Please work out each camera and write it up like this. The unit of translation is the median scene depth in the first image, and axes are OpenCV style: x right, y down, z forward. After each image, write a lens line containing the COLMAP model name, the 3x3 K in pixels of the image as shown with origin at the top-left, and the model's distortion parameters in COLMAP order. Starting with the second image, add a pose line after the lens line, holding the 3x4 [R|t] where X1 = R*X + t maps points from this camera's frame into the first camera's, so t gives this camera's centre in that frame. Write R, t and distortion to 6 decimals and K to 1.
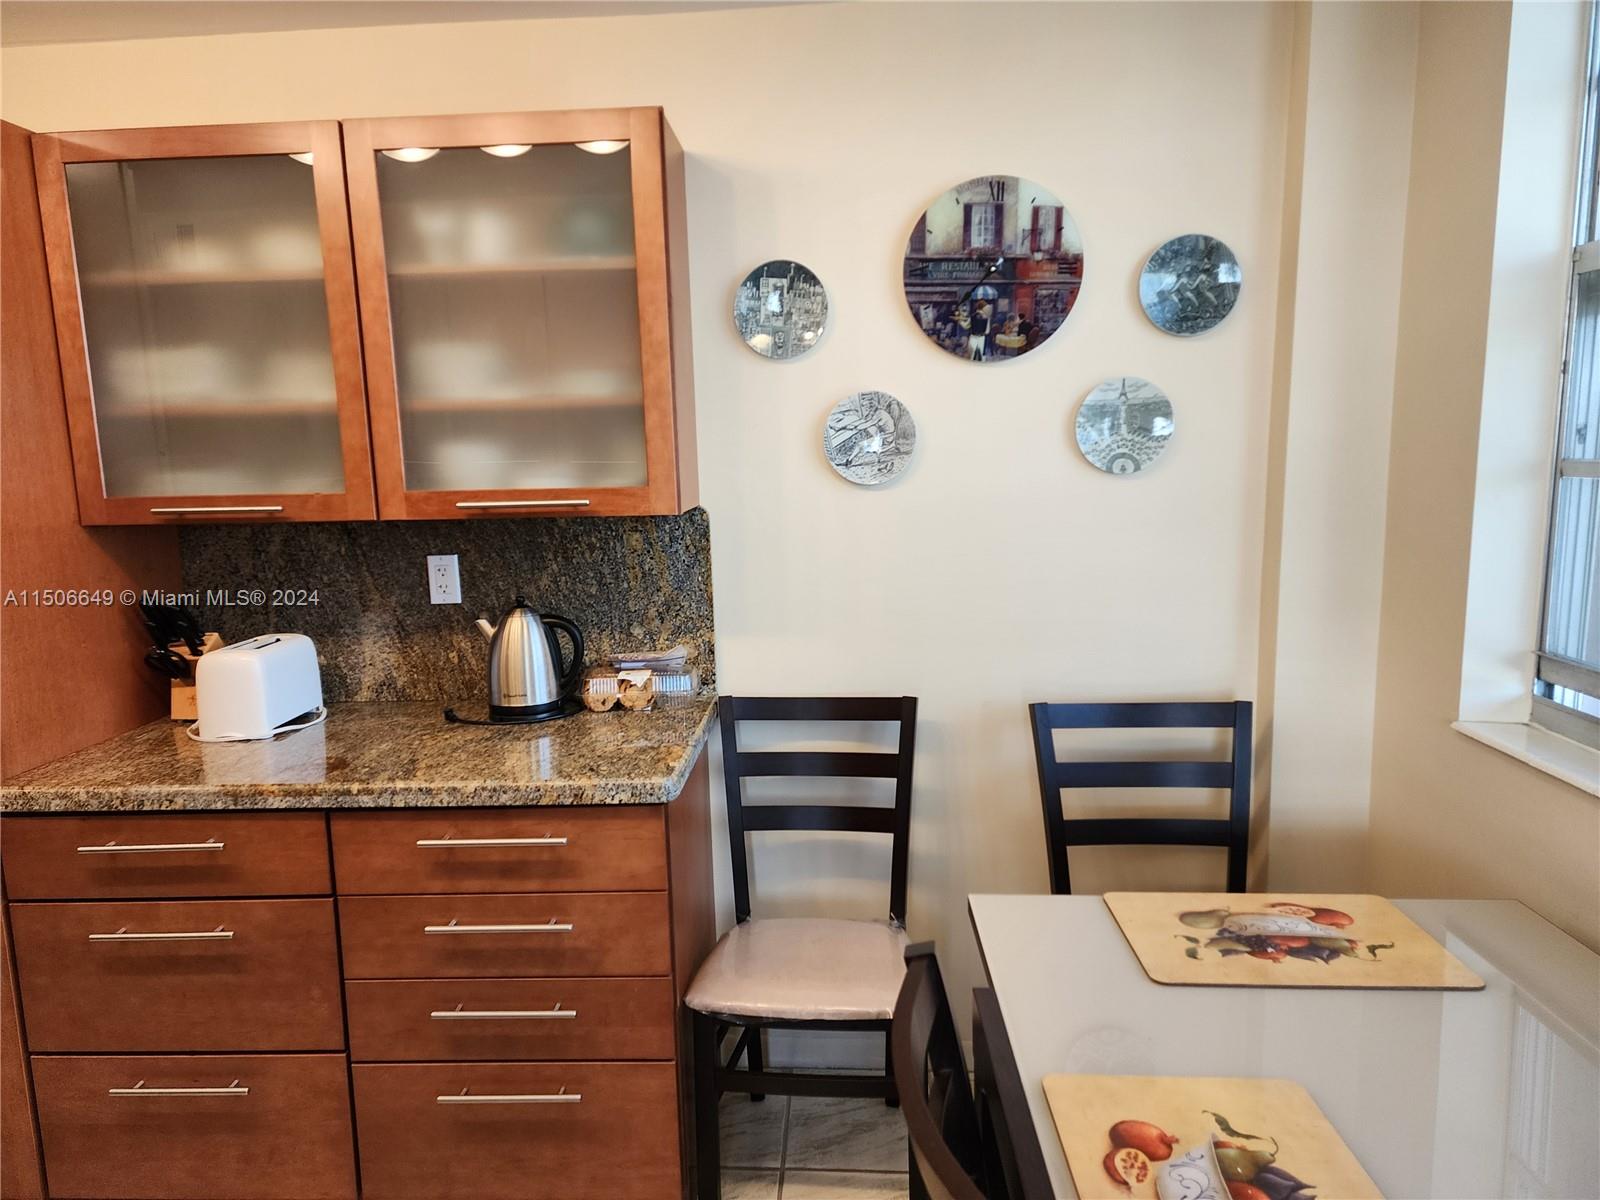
lens RADIAL K [[1062.2, 0, 796.4], [0, 1062.2, 614.3], [0, 0, 1]] dist [0.103680, -0.077572]
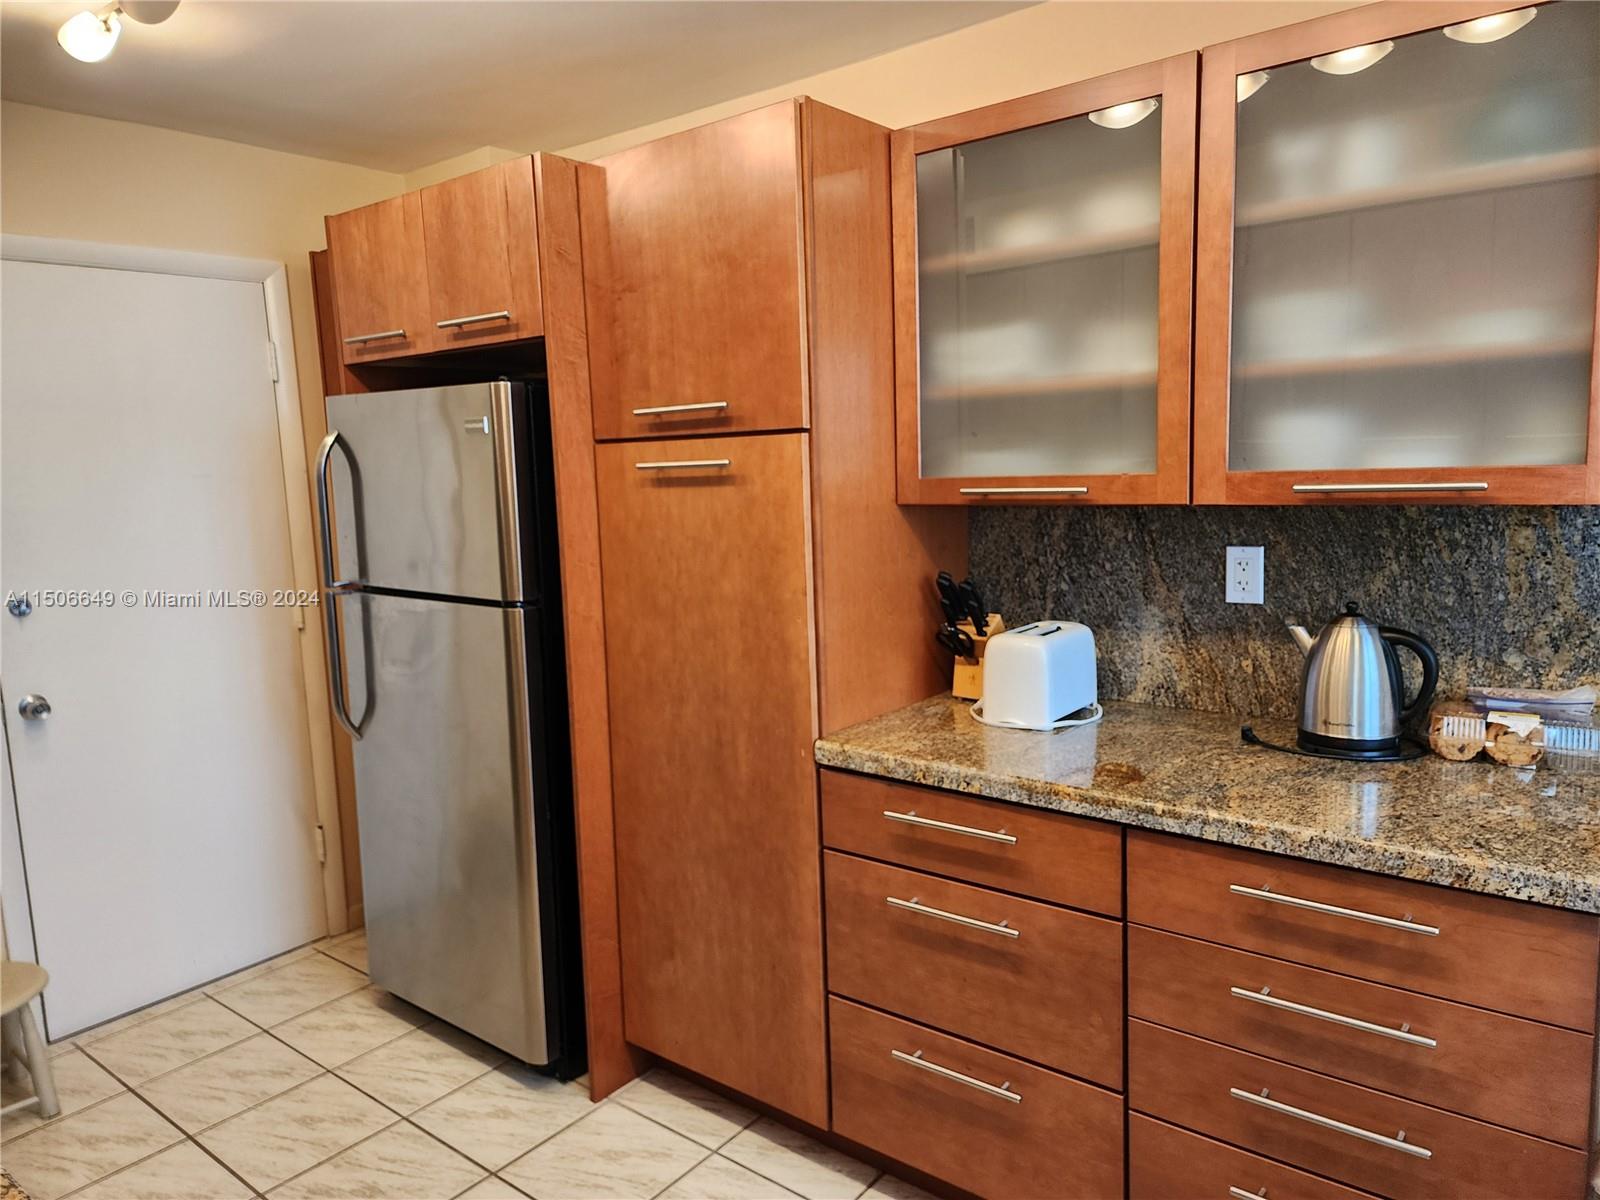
lens RADIAL K [[1059.5, 0, 789.6], [0, 1059.5, 610.3], [0, 0, 1]] dist [0.104604, -0.097197]
pose [[0.832735, 0.083697, -0.547310, -0.175076], [-0.078287, 0.996376, 0.033256, -0.004761], [0.548110, 0.015154, 0.836269, 0.089217]]
